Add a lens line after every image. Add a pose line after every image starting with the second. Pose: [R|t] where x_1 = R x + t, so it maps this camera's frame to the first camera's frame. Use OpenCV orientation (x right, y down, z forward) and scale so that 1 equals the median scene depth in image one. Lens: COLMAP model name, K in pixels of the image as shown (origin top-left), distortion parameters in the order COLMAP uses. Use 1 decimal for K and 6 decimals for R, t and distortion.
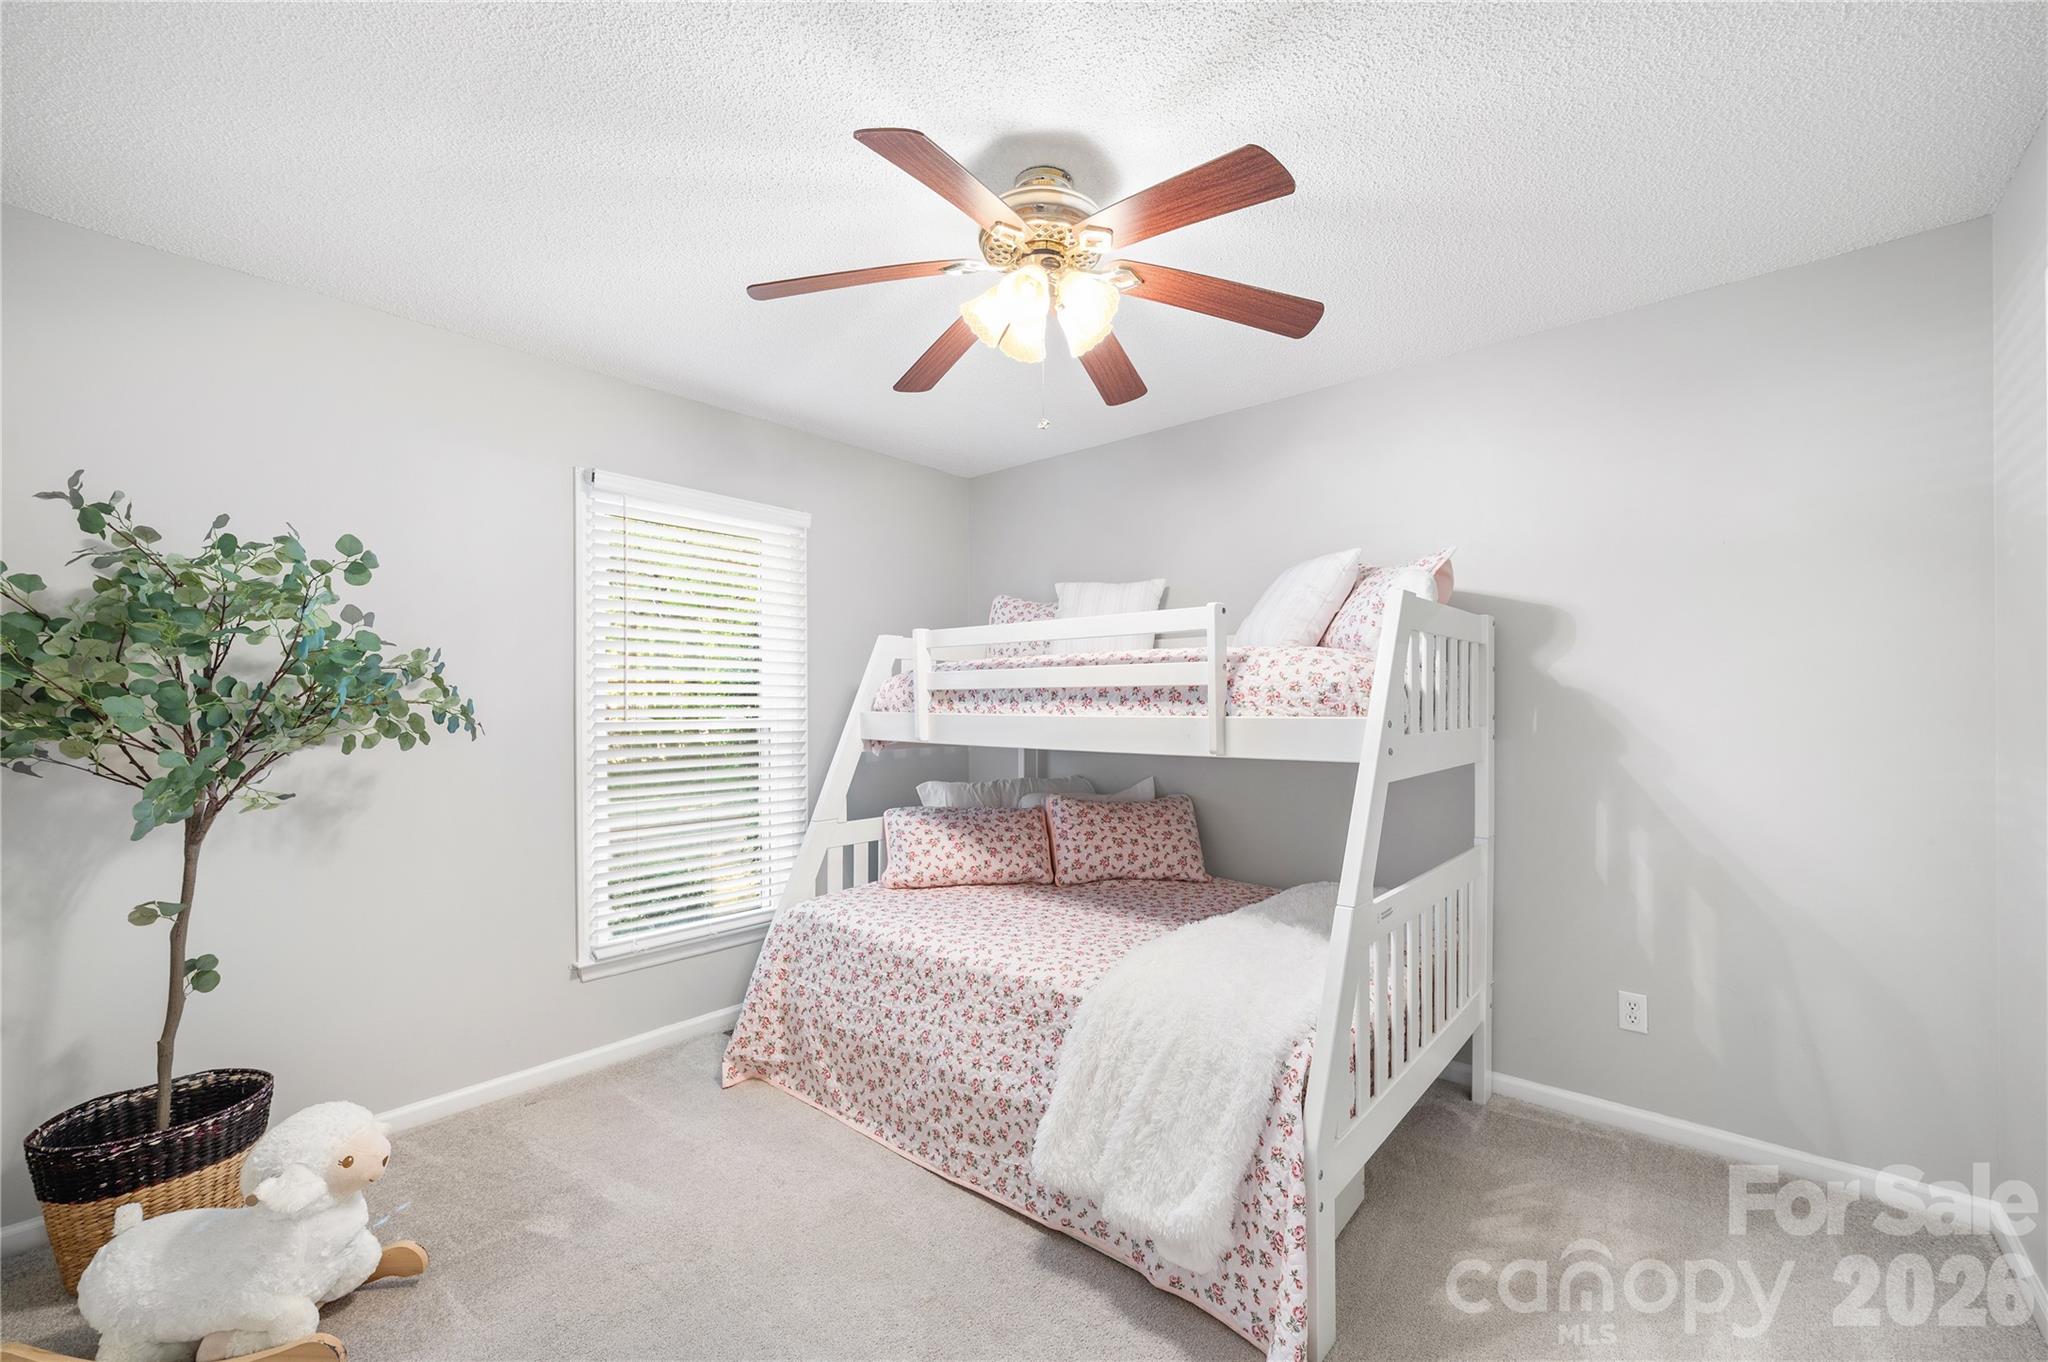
lens RADIAL K [[807.7, 0, 1026.6], [0, 807.7, 694.8], [0, 0, 1]] dist [-0.001560, -0.000147]
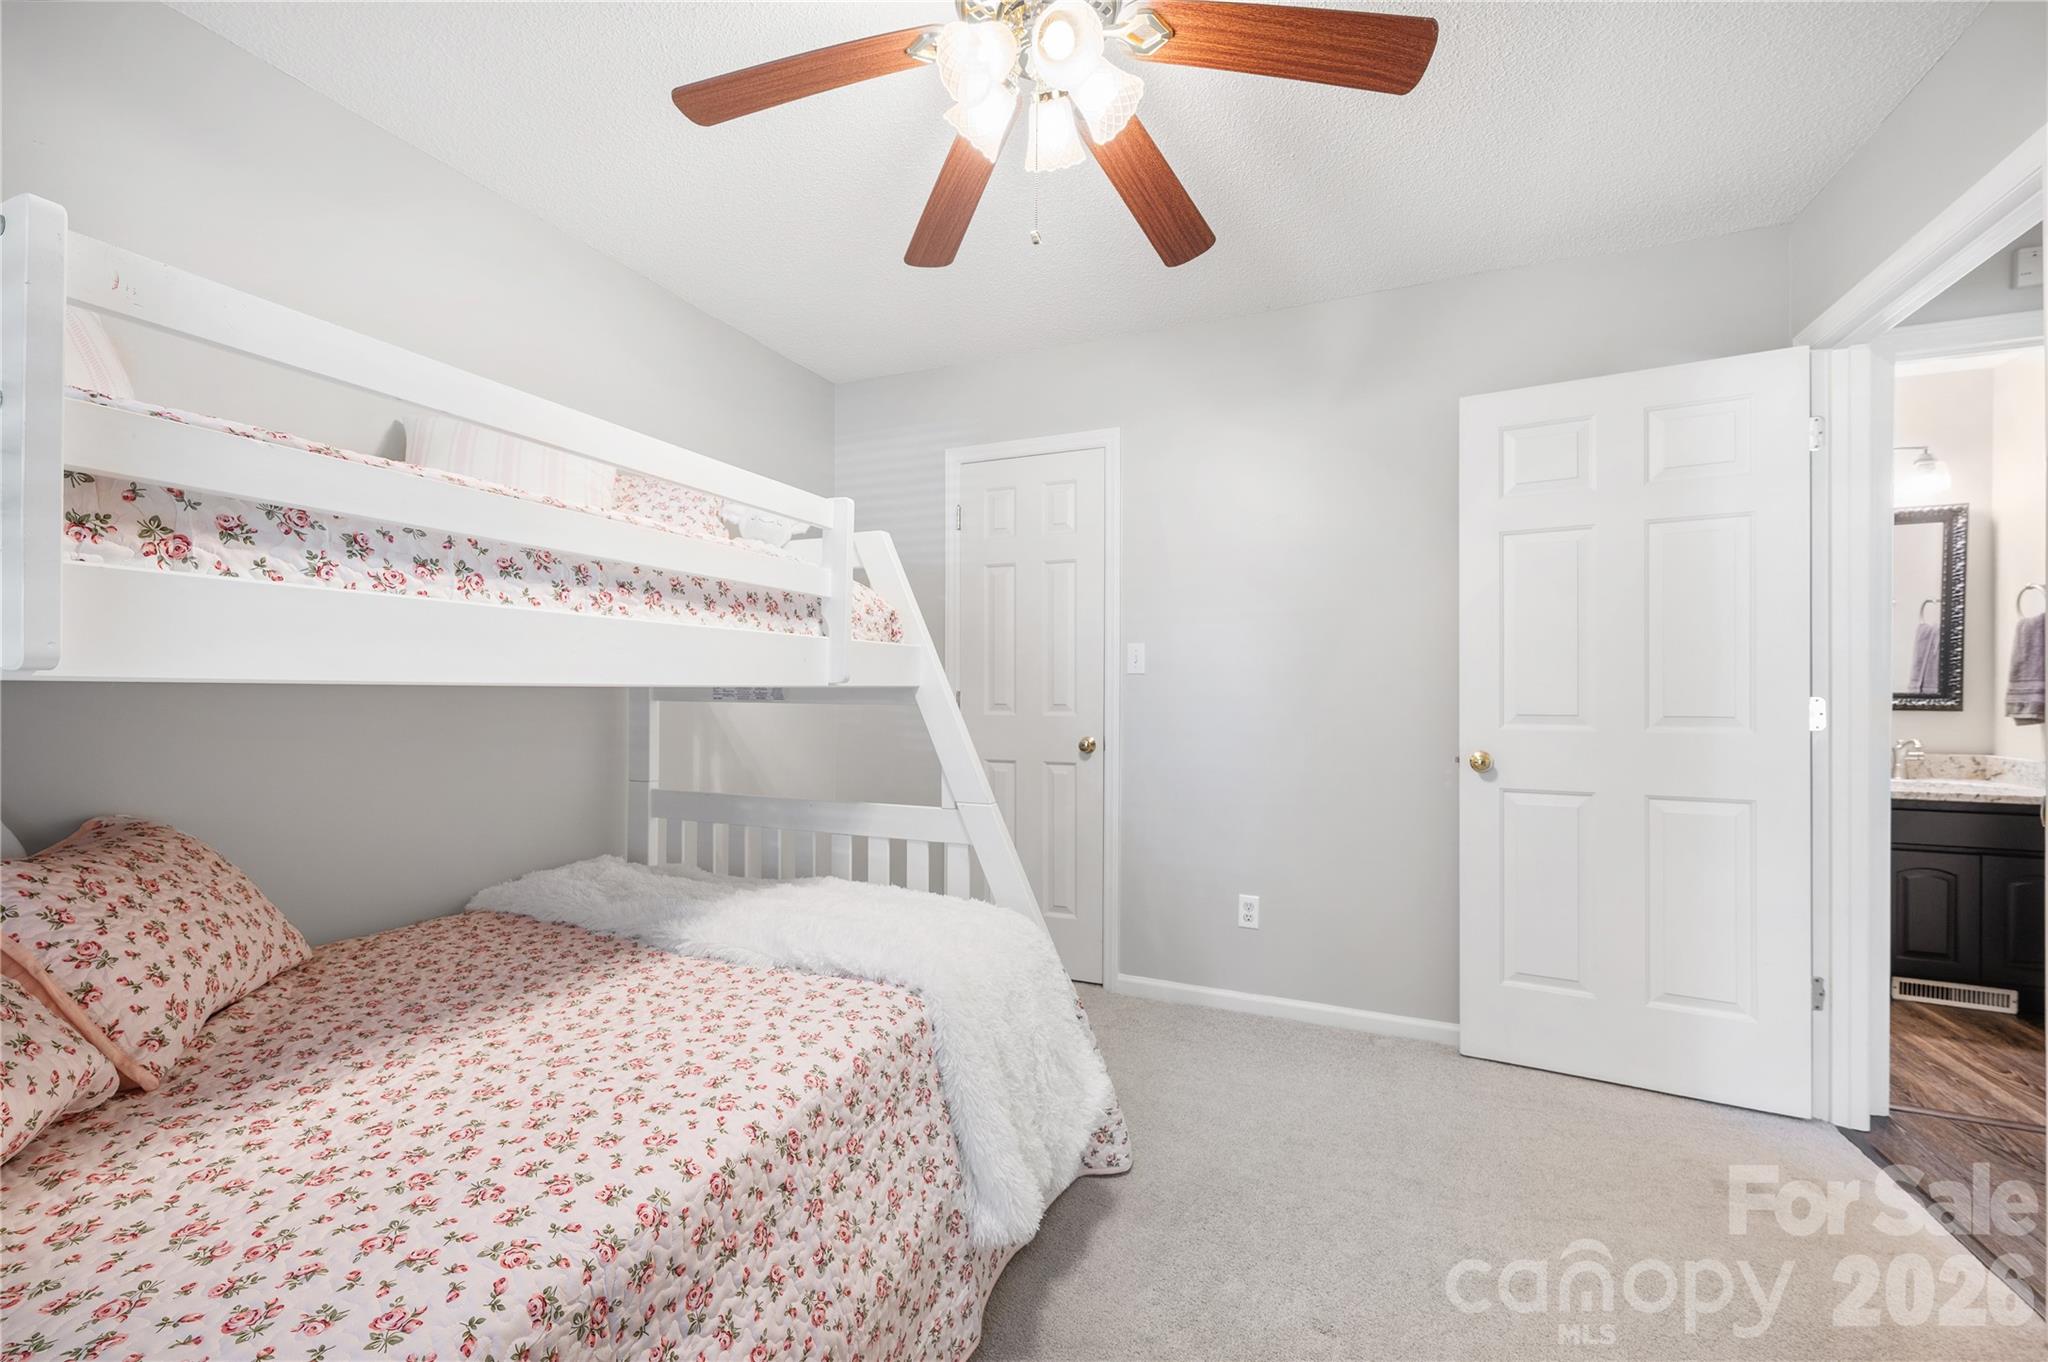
lens RADIAL K [[807.7, 0, 1027.0], [0, 807.7, 687.0], [0, 0, 1]] dist [-0.001560, -0.000147]
pose [[-0.301474, 0.001504, 0.953473, -0.517104], [-0.012850, 0.999902, -0.005640, 0.068402], [-0.953388, -0.013952, -0.301425, 0.910509]]
